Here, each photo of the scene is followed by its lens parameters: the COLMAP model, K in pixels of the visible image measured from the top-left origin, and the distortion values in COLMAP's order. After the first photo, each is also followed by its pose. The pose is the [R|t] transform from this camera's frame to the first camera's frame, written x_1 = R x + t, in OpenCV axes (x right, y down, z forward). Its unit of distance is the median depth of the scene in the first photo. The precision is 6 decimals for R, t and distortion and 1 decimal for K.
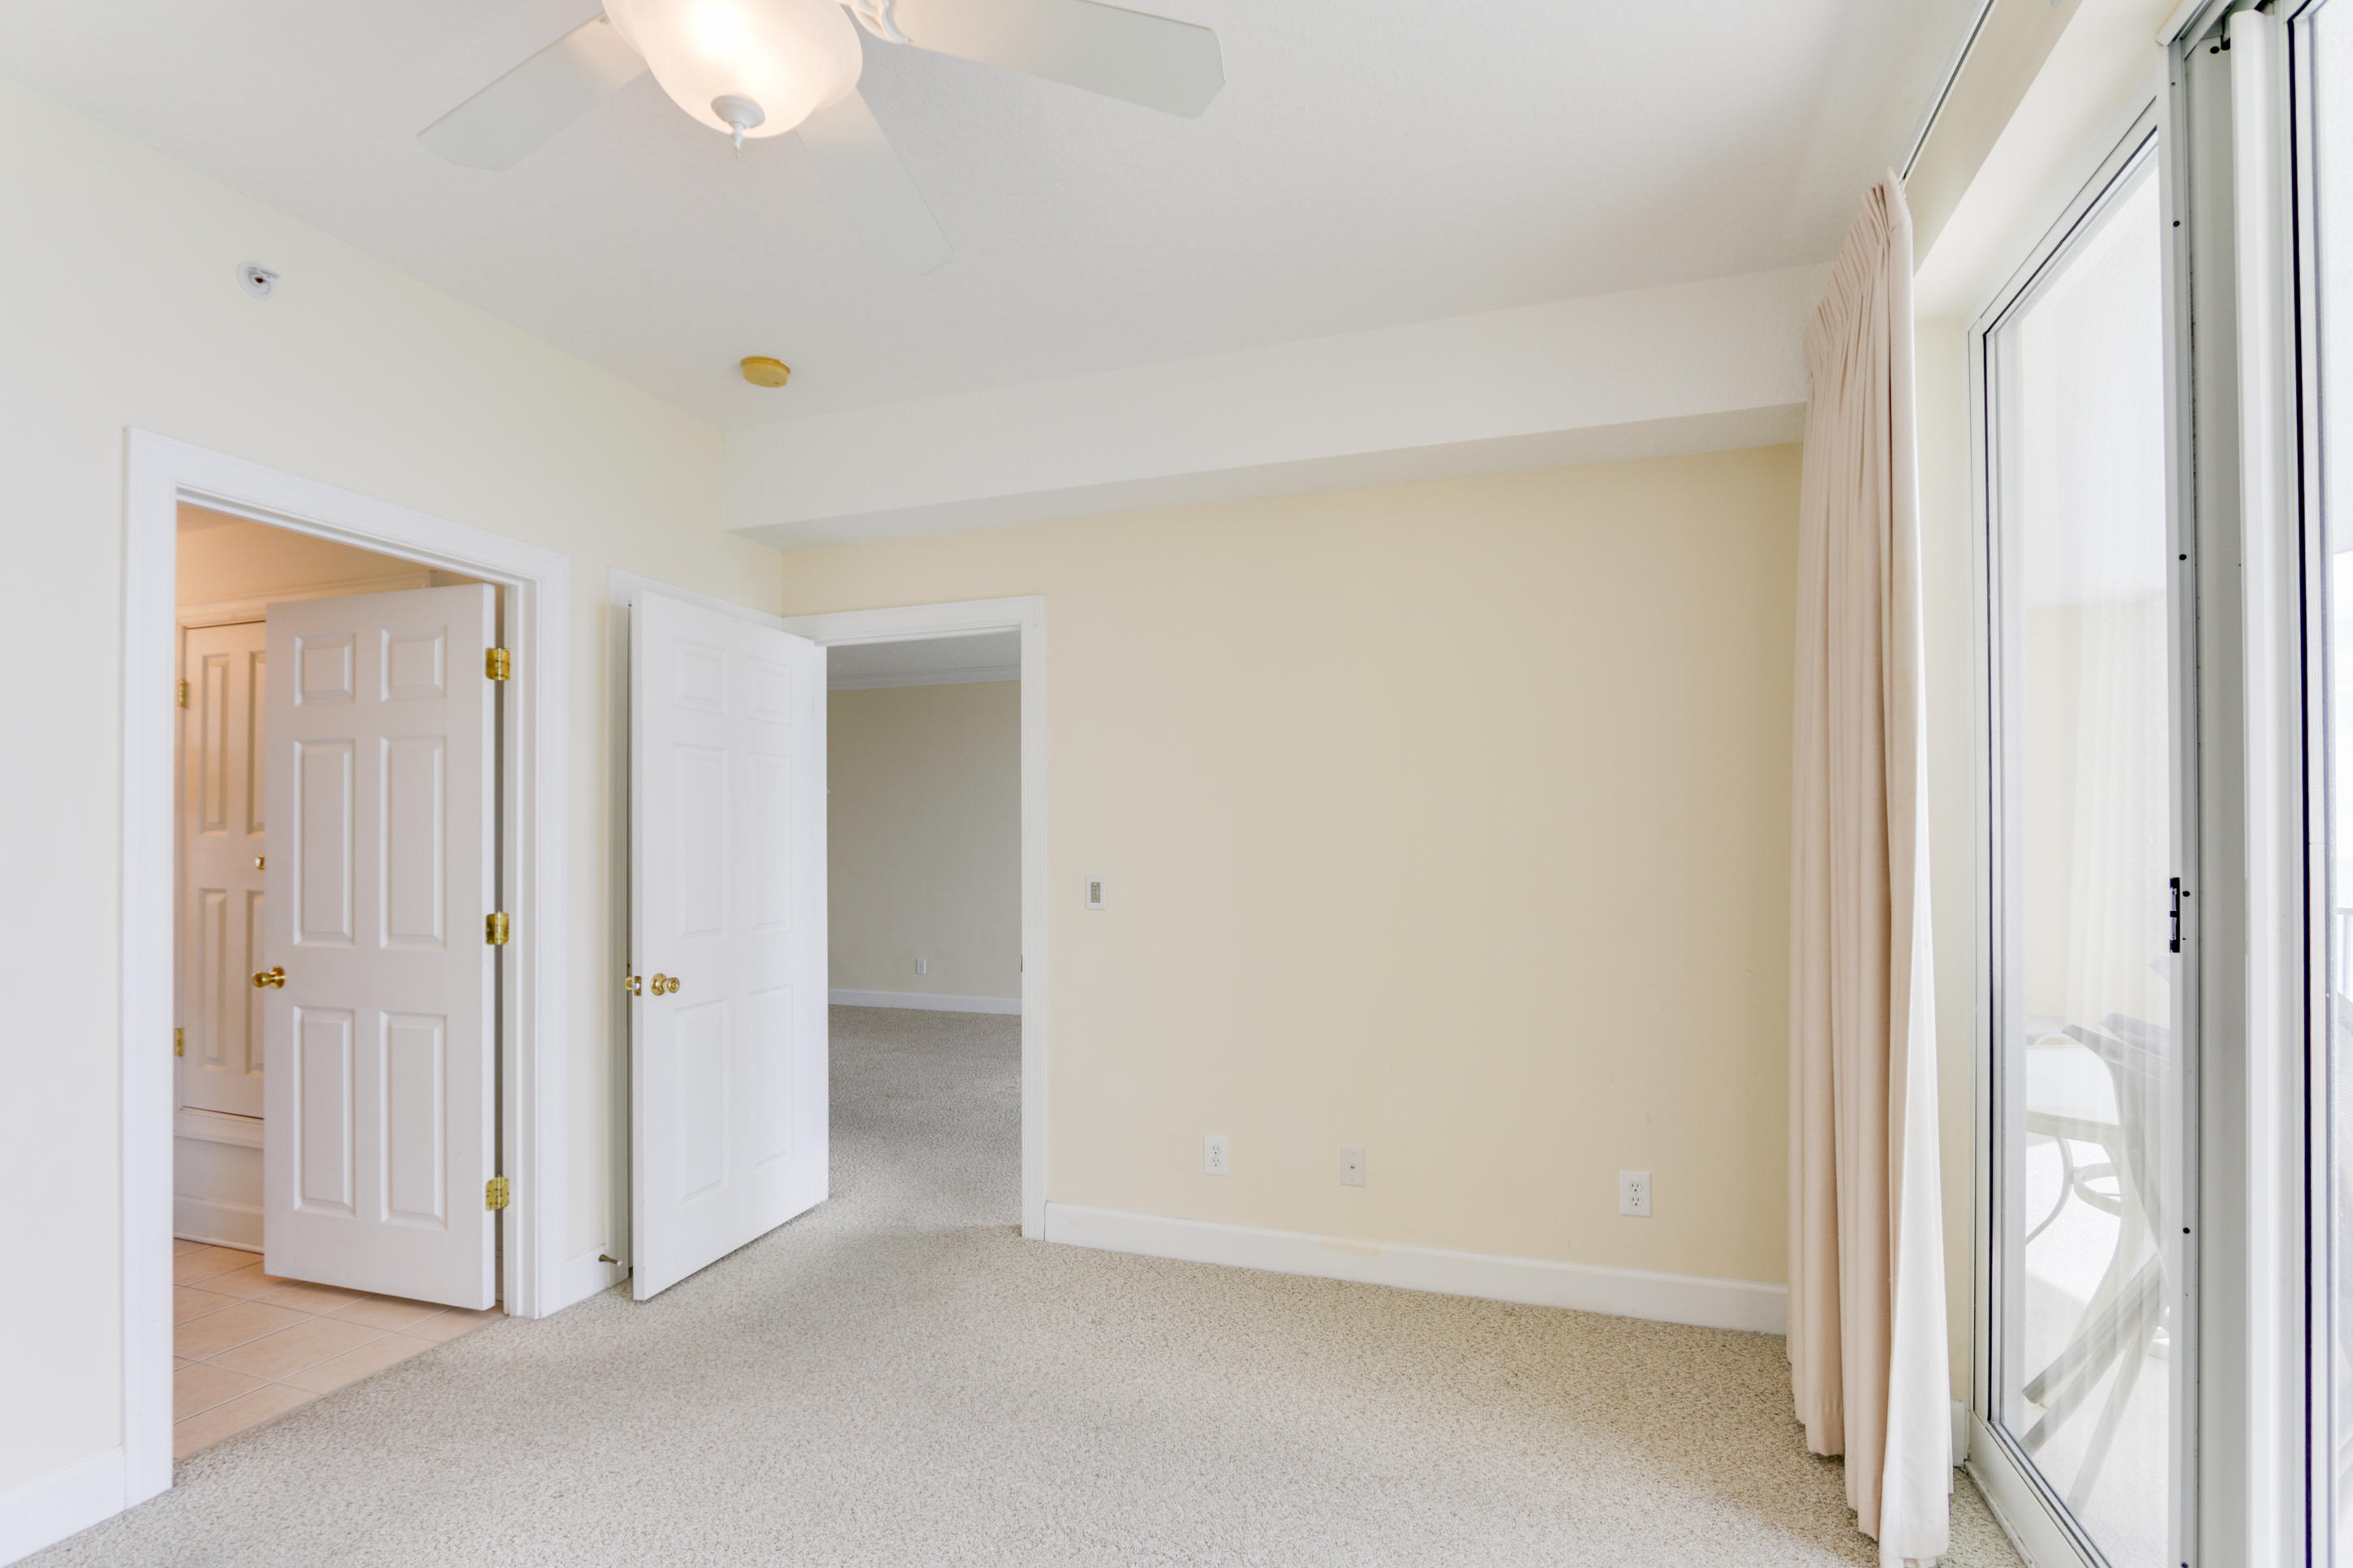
lens RADIAL K [[1086.4, 0, 1175.2], [0, 1086.4, 833.1], [0, 0, 1]] dist [-0.013124, 0.000669]
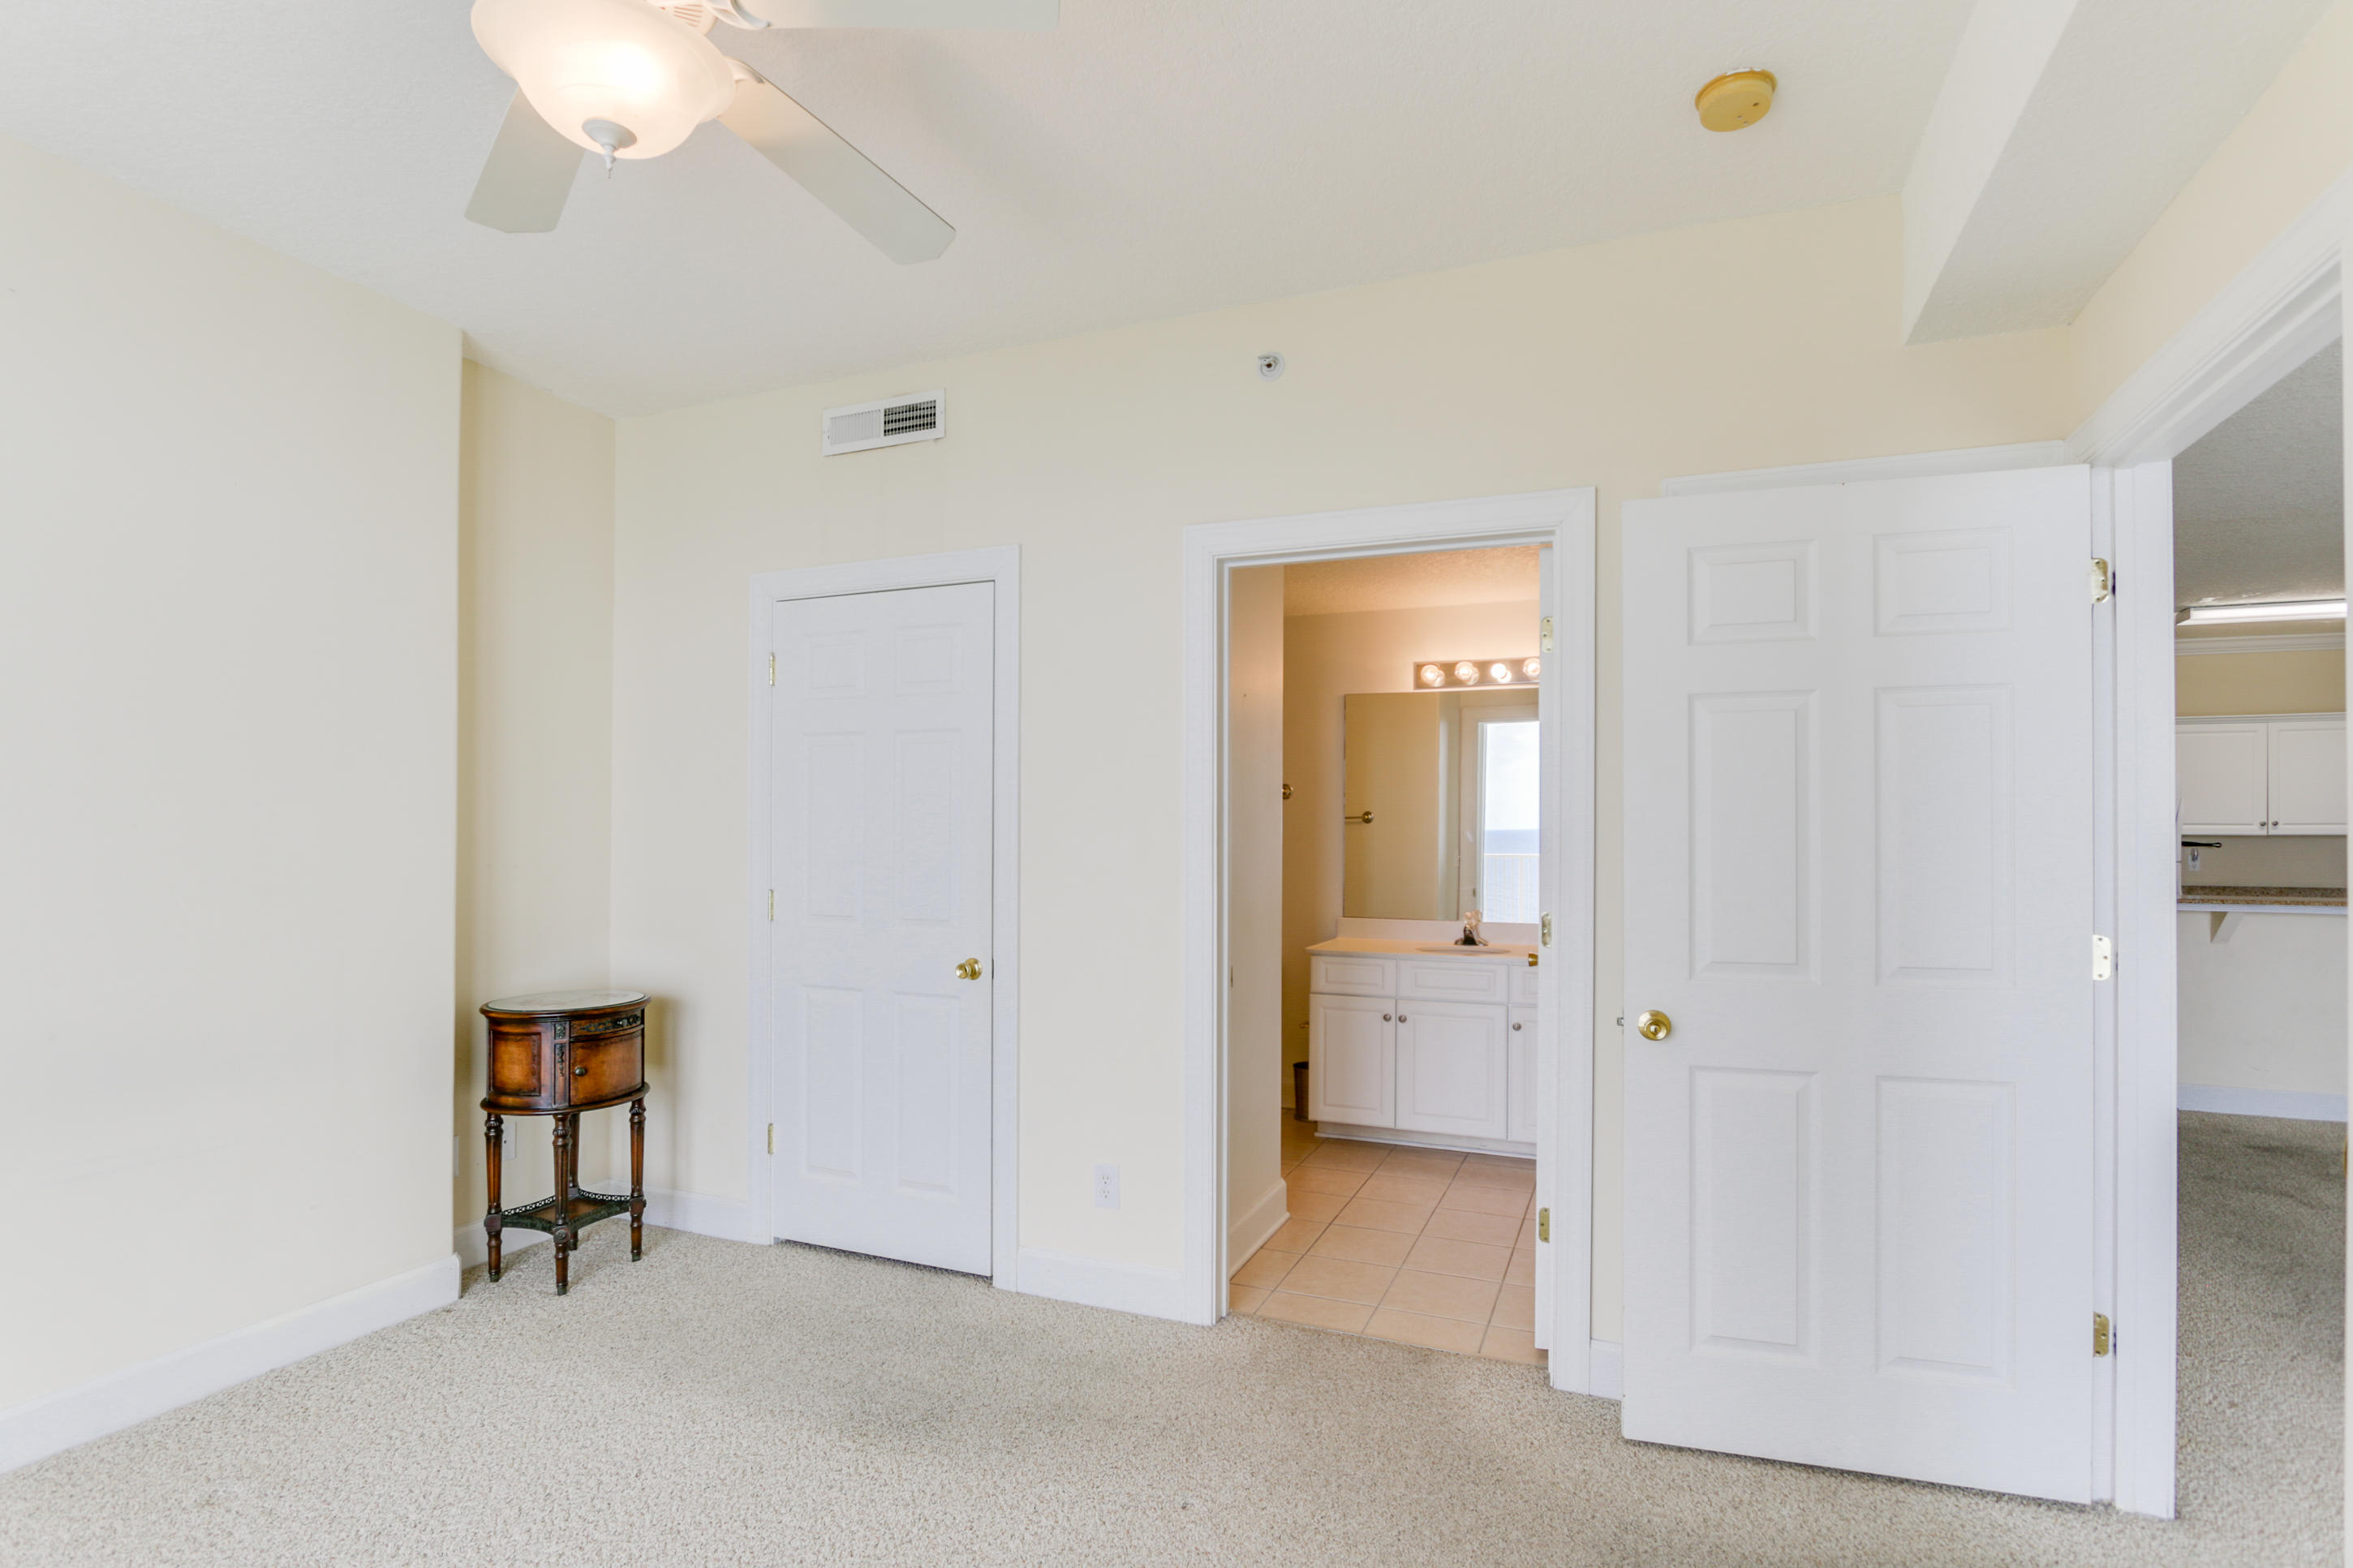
lens RADIAL K [[1110.2, 0, 1185.1], [0, 1110.2, 823.4], [0, 0, 1]] dist [-0.025987, -0.000259]
pose [[-0.054723, -0.009783, -0.998454, 0.331873], [0.010260, 0.999894, -0.010360, 0.008382], [0.998449, -0.010811, -0.054616, 0.834430]]
